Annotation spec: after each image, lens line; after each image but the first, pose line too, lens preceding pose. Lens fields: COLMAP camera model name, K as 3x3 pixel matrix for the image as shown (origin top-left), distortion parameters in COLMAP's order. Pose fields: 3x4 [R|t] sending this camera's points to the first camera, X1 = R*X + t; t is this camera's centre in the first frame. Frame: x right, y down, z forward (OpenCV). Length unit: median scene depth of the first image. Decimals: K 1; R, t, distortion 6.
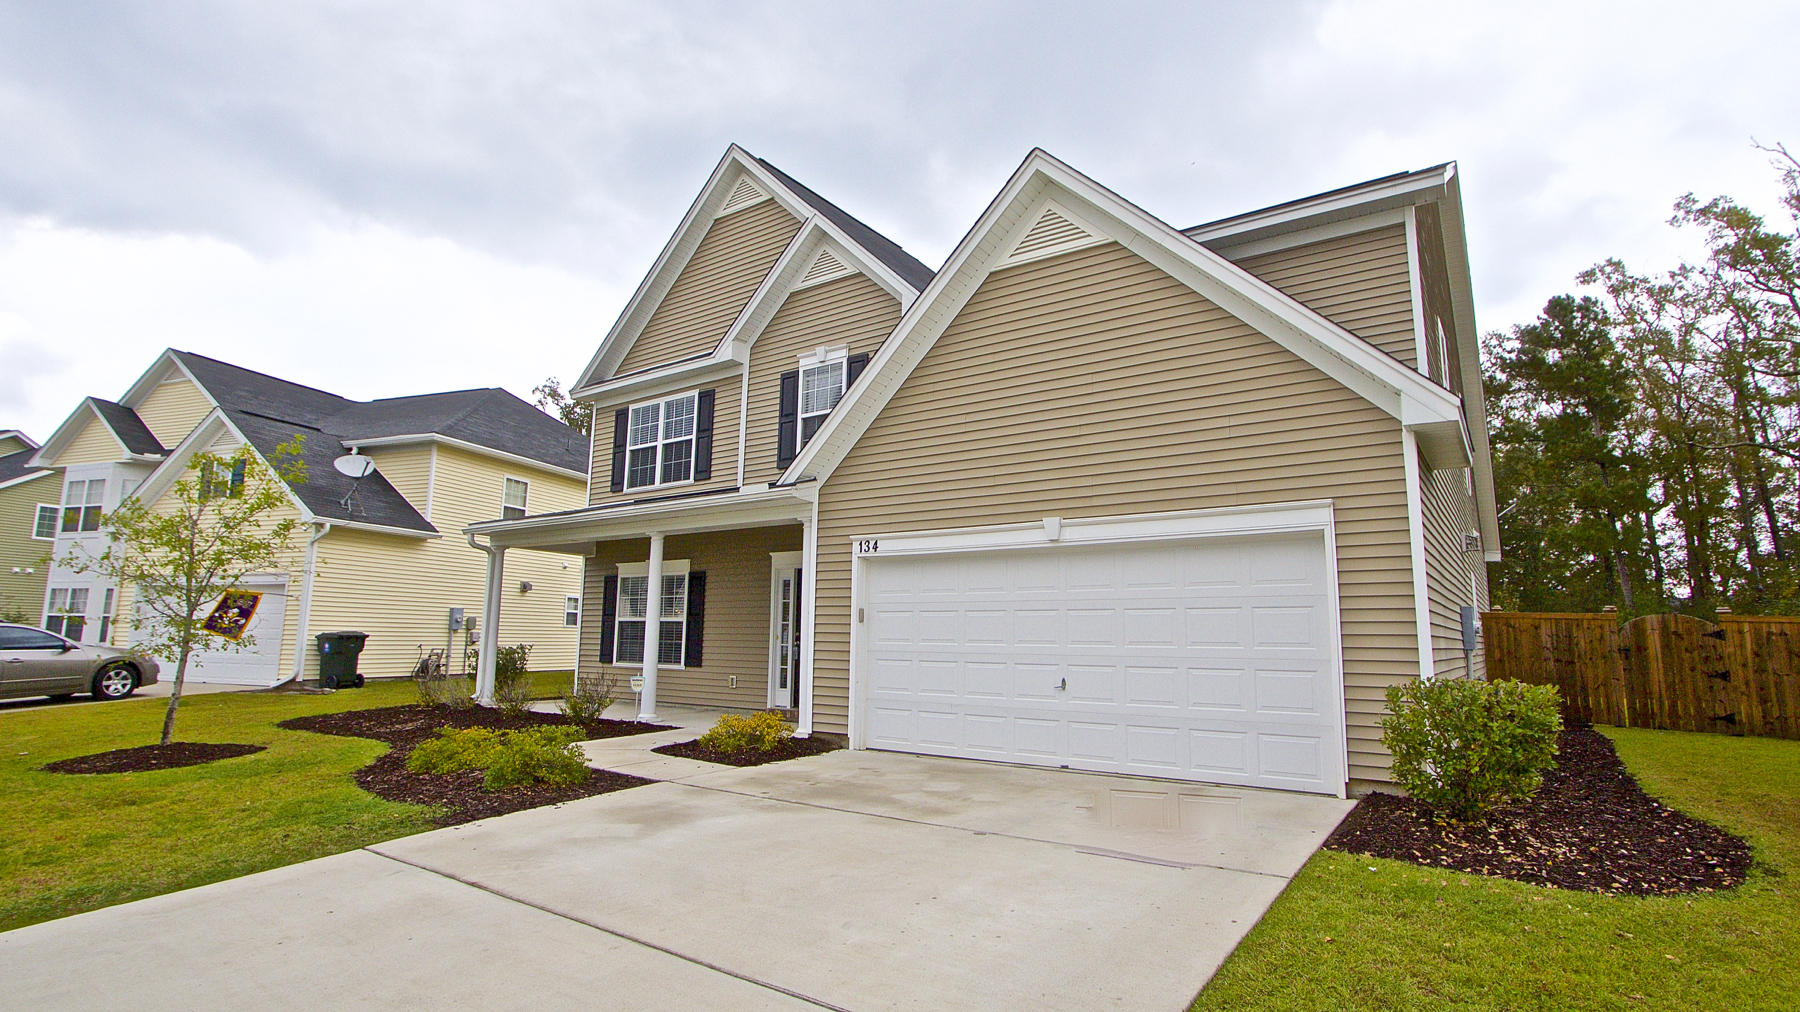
lens RADIAL K [[857.4, 0, 900.0], [0, 857.4, 506.0], [0, 0, 1]] dist [-0.018483, 0.001128]
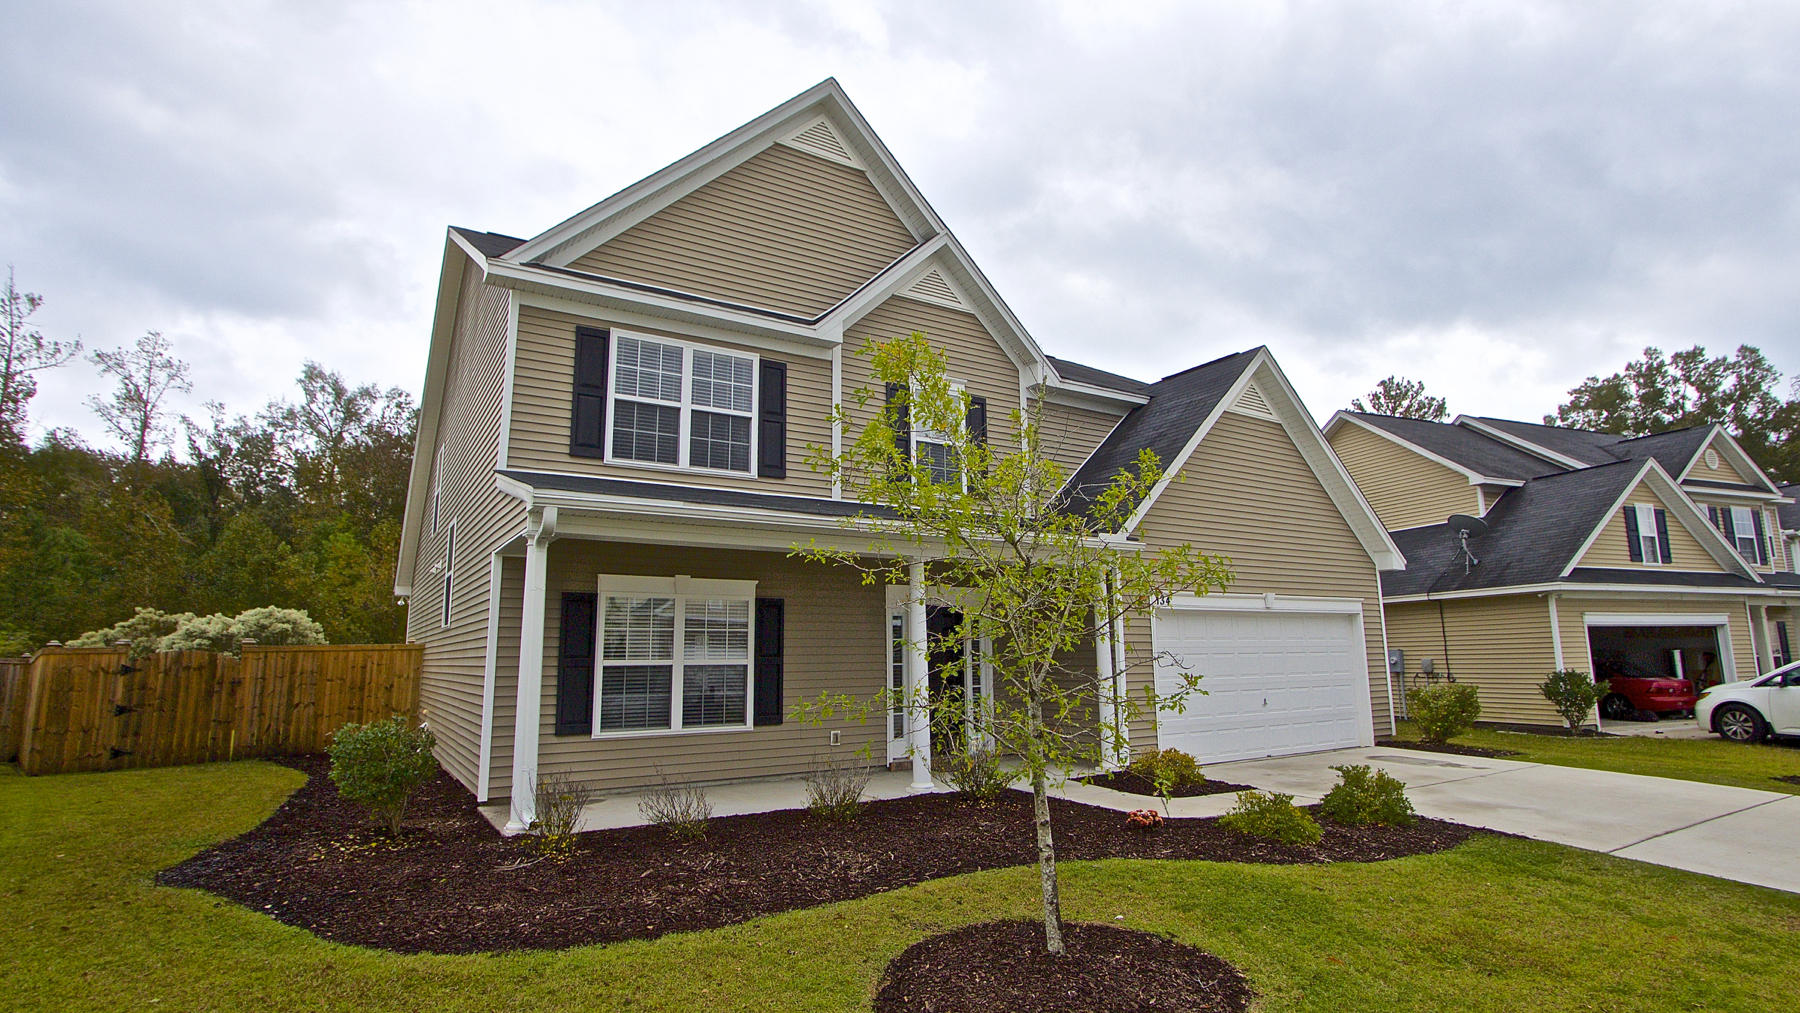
lens RADIAL K [[897.2, 0, 900.0], [0, 897.2, 506.5], [0, 0, 1]] dist [-0.017532, 0.000756]
pose [[0.383768, 0.136431, 0.913296, -0.928436], [-0.125729, 0.987535, -0.094690, 0.057107], [-0.914830, -0.078489, 0.396138, 0.588018]]
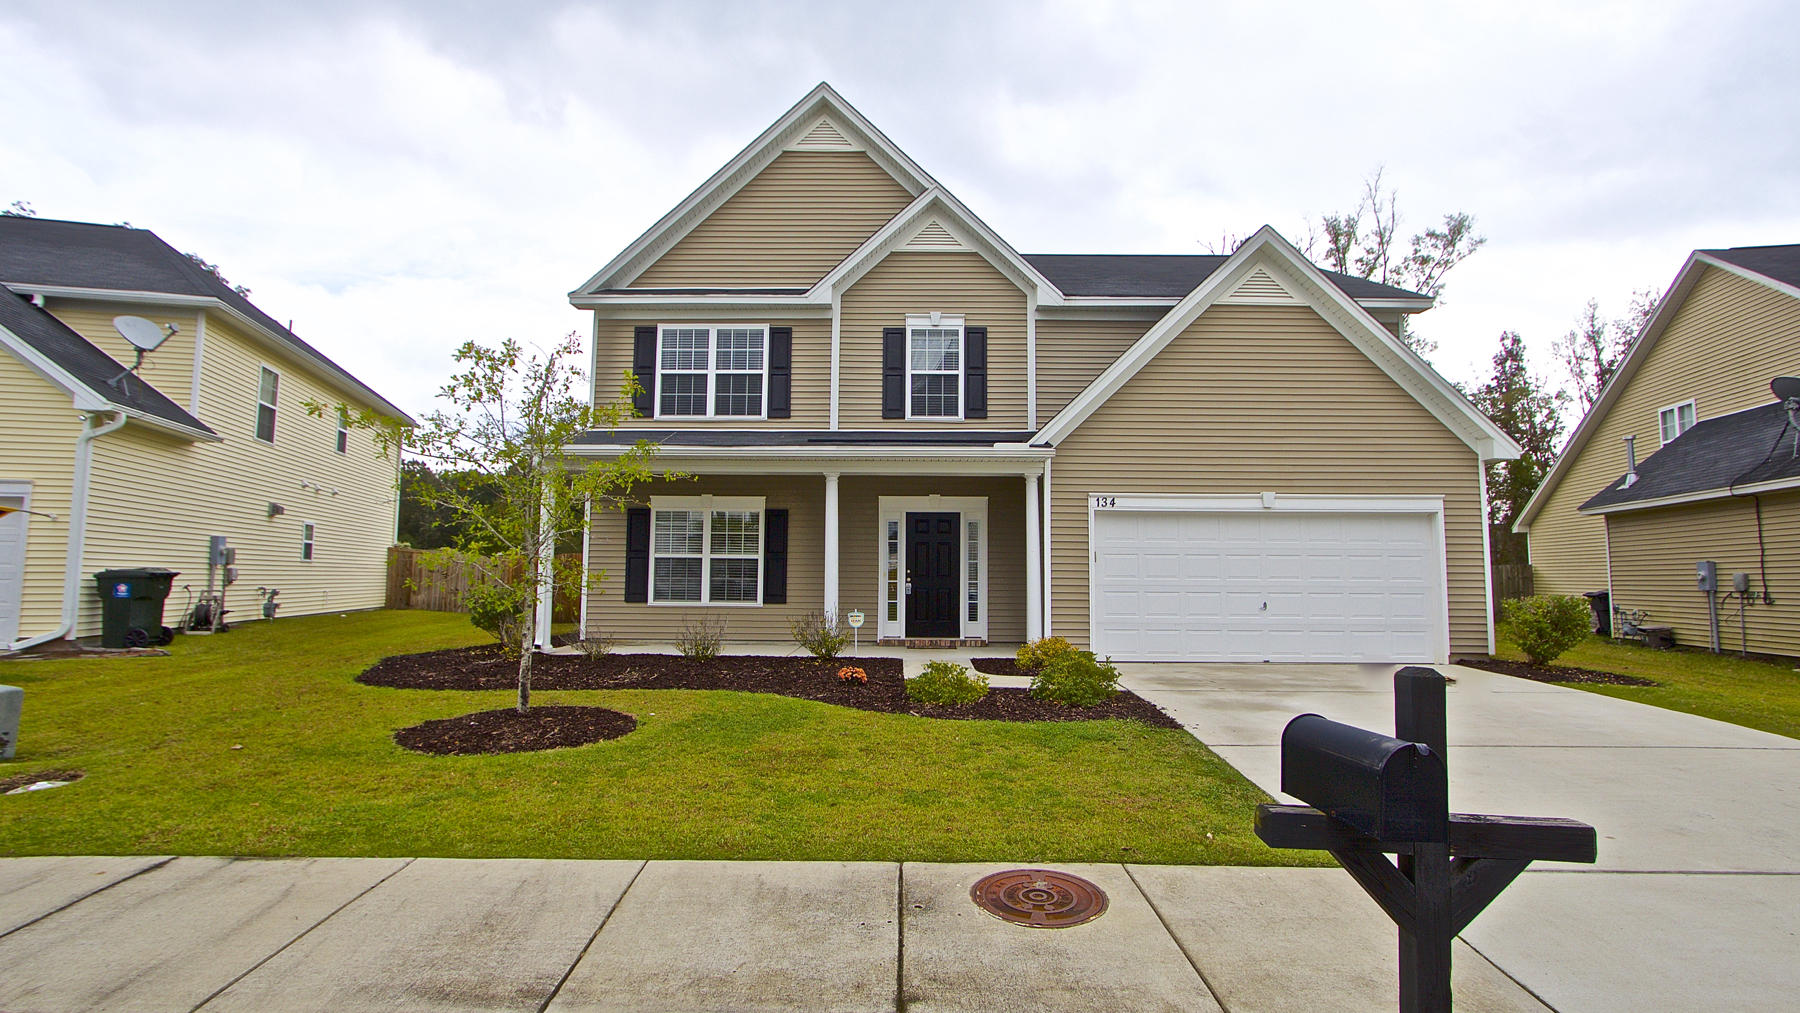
lens RADIAL K [[857.4, 0, 900.0], [0, 857.4, 506.5], [0, 0, 1]] dist [-0.018483, 0.001128]
pose [[0.827760, 0.042404, 0.559477, -0.679545], [-0.083633, 0.995325, 0.048300, 0.012314], [-0.554814, -0.086772, 0.827437, 0.089782]]
